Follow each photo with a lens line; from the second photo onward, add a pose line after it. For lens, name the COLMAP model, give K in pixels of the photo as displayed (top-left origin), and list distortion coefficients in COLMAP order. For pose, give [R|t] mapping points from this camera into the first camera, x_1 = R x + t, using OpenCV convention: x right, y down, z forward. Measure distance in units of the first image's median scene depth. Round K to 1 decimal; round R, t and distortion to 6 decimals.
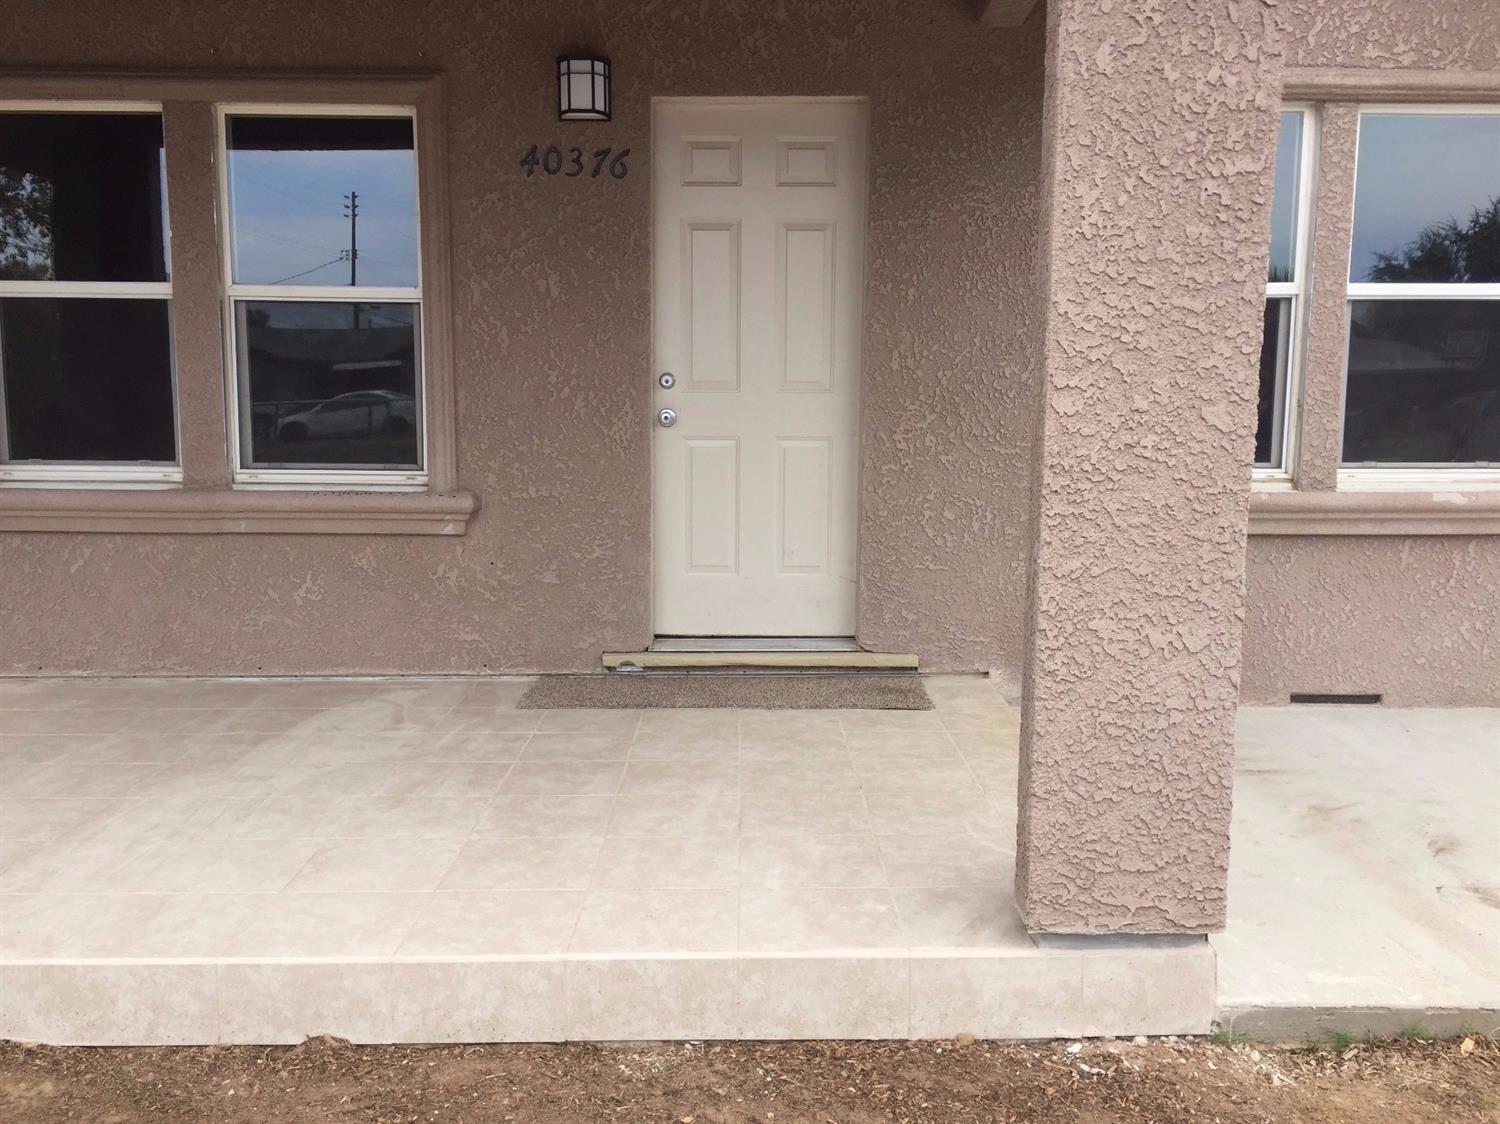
lens RADIAL K [[1292.6, 0, 752.6], [0, 1292.6, 560.4], [0, 0, 1]] dist [0.055382, -0.016559]
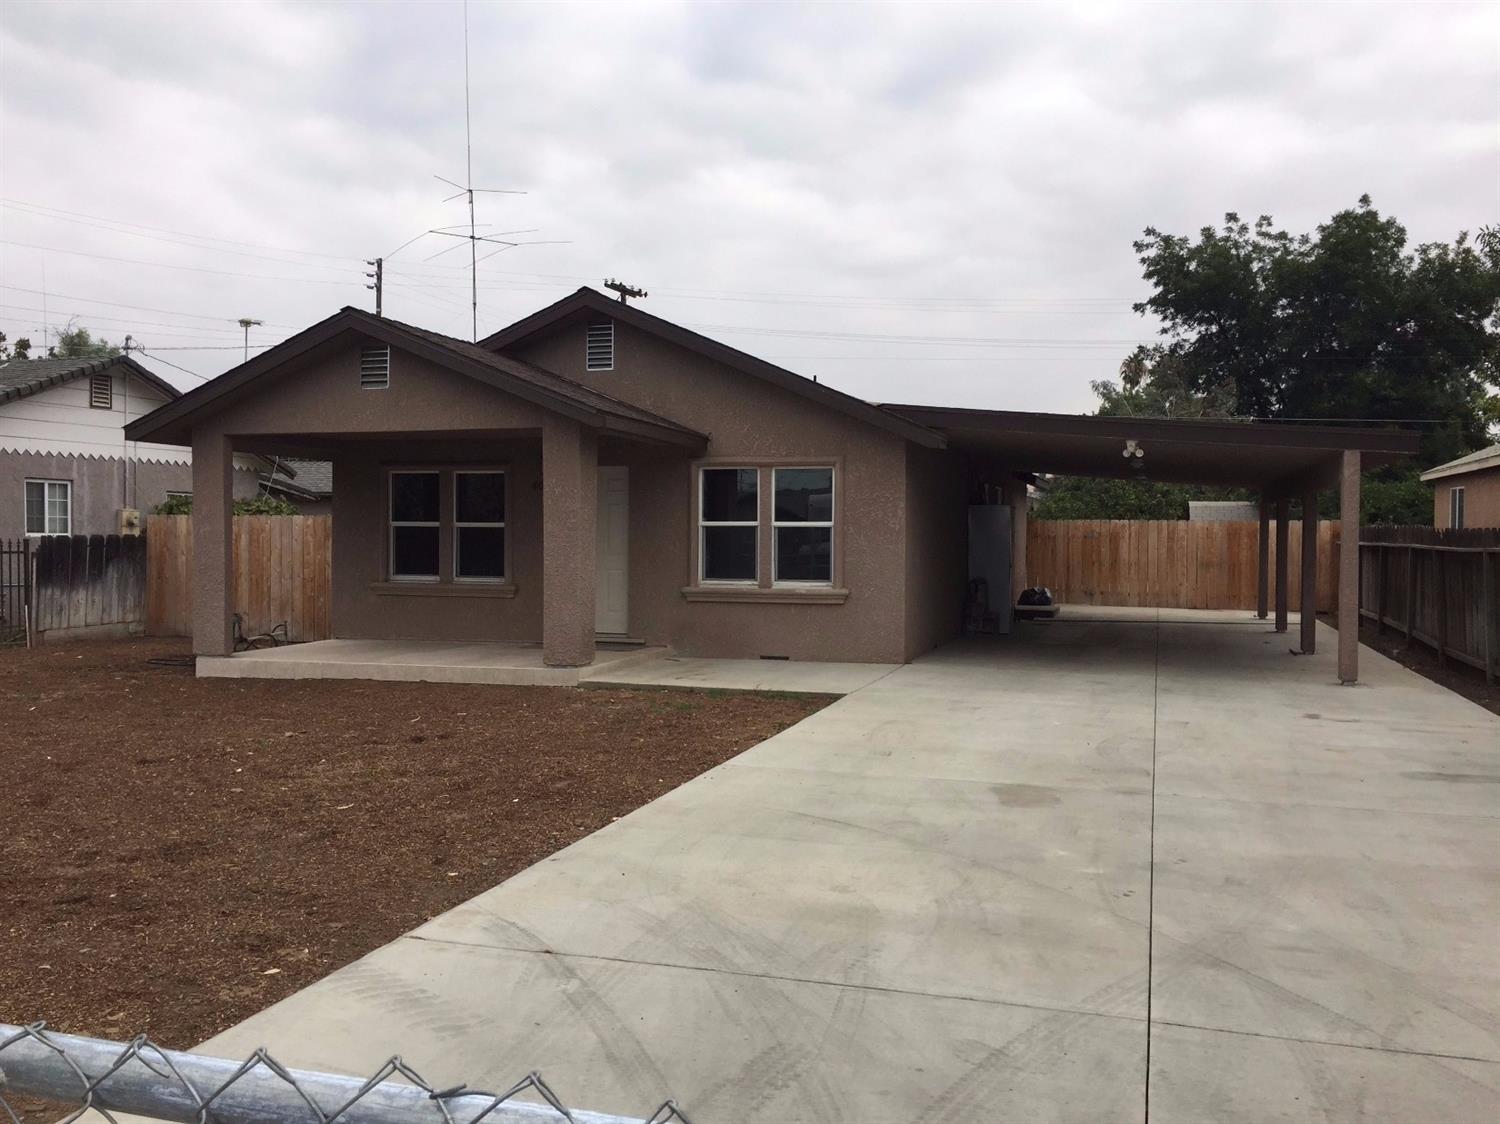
lens RADIAL K [[1292.6, 0, 748.9], [0, 1292.6, 560.9], [0, 0, 1]] dist [0.055382, -0.016559]
pose [[0.952239, 0.006702, -0.305279, 1.325388], [-0.037757, 0.994671, -0.095938, 0.176427], [0.303010, 0.102882, 0.947418, -1.902492]]
